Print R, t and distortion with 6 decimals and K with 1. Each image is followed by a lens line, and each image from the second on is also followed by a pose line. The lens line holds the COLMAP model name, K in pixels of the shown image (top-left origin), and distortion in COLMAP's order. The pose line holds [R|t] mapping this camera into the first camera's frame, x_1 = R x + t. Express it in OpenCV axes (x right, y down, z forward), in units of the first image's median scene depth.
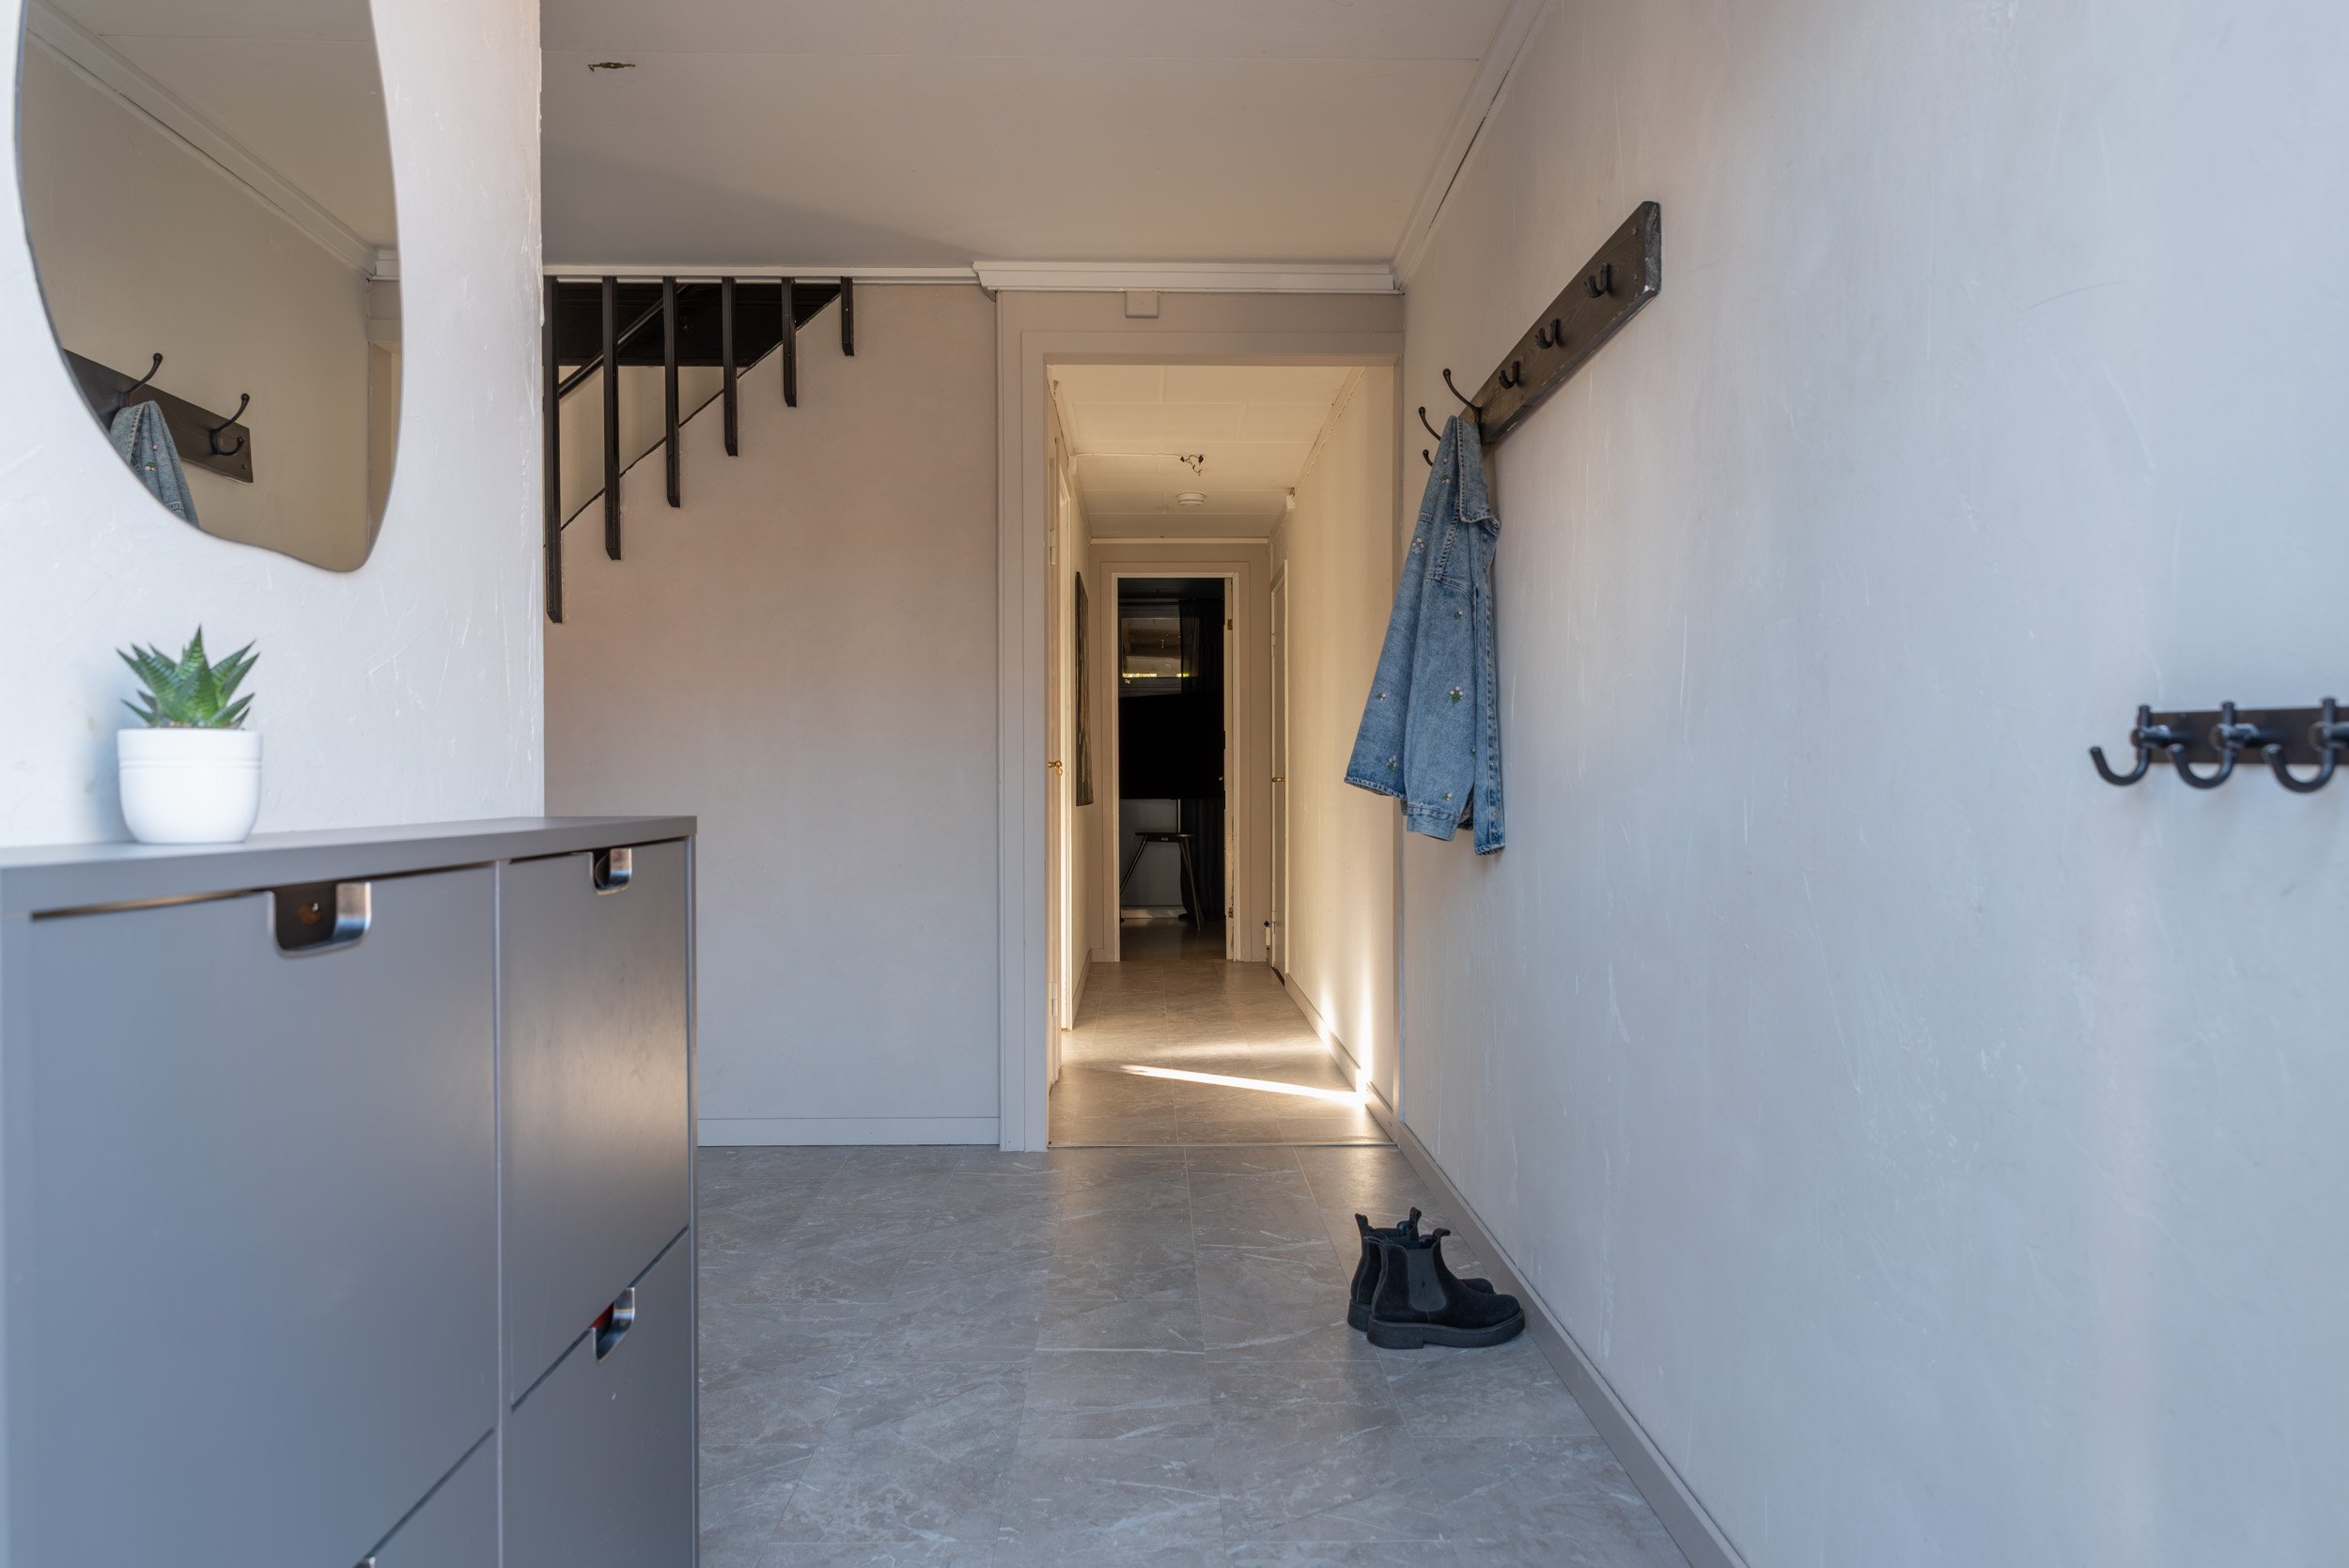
lens RADIAL K [[1634.8, 0, 1165.4], [0, 1634.8, 776.9], [0, 0, 1]] dist [0.005115, -0.004839]
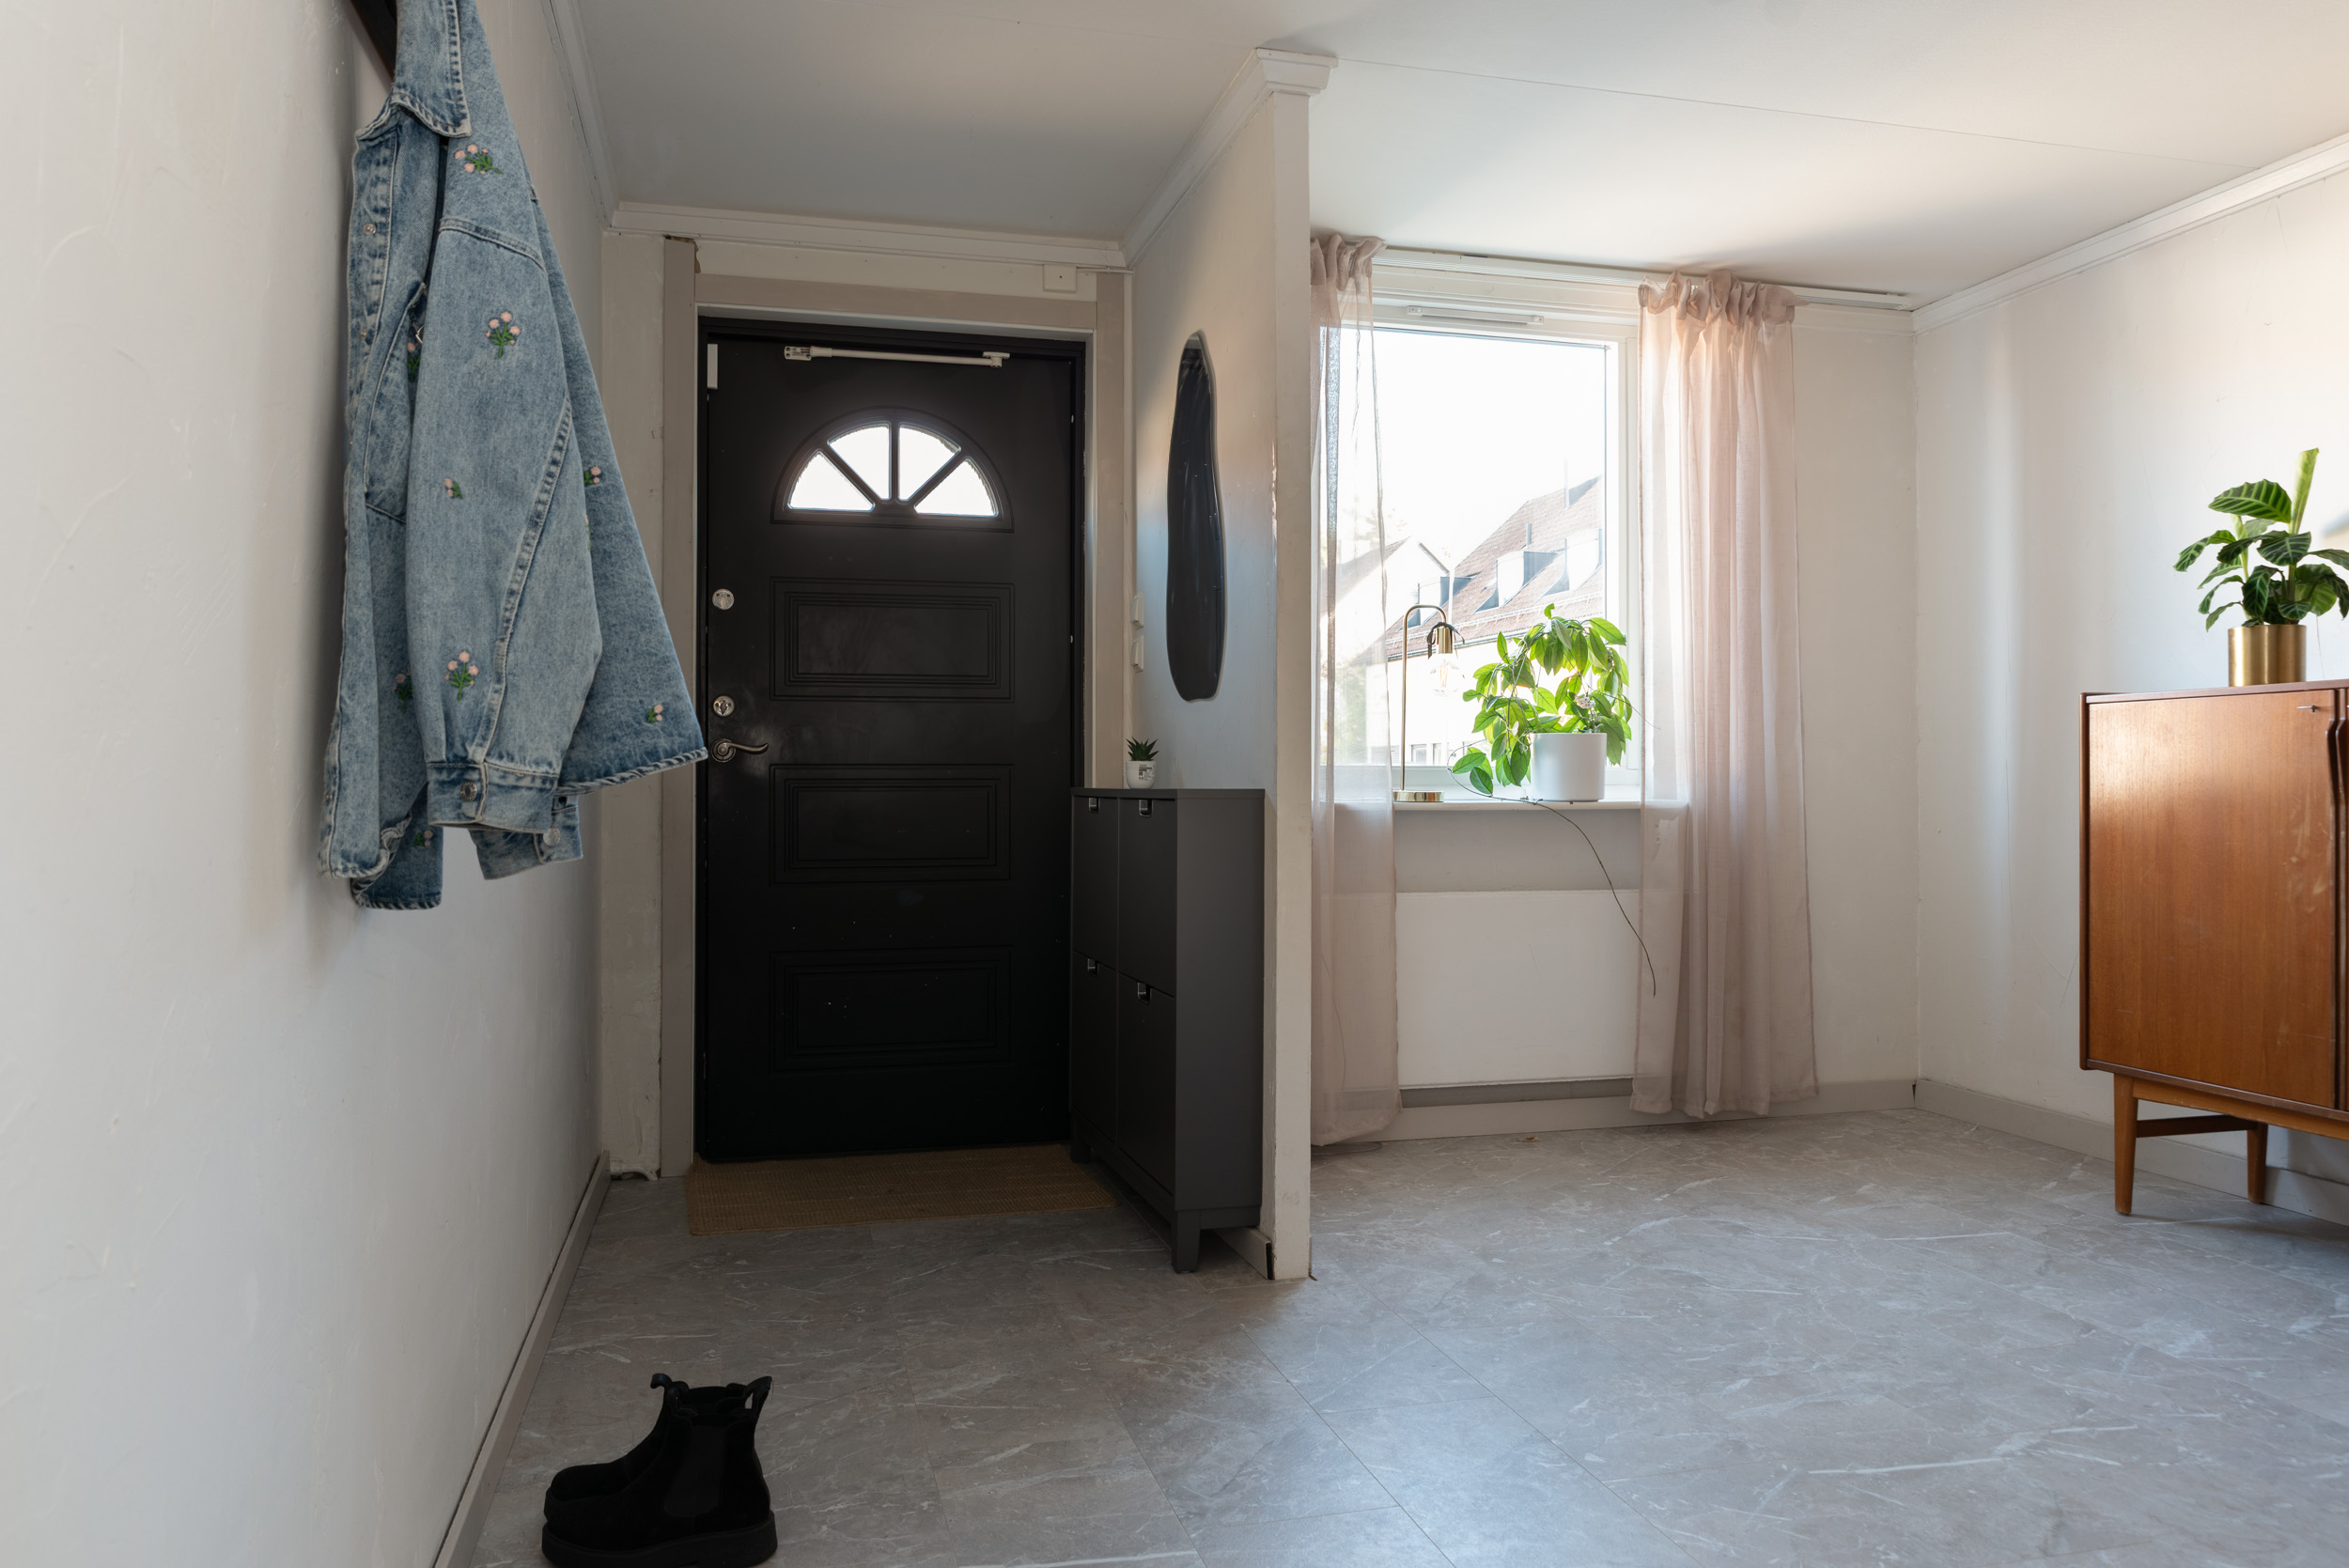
lens RADIAL K [[1750.0, 0, 1177.9], [0, 1750.0, 782.0], [0, 0, 1]] dist [-0.000305, -0.000385]
pose [[-0.974271, 0.000796, -0.225379, 0.107376], [0.002618, 0.999966, -0.007784, 0.019669], [0.225365, -0.008174, -0.974240, 1.855956]]
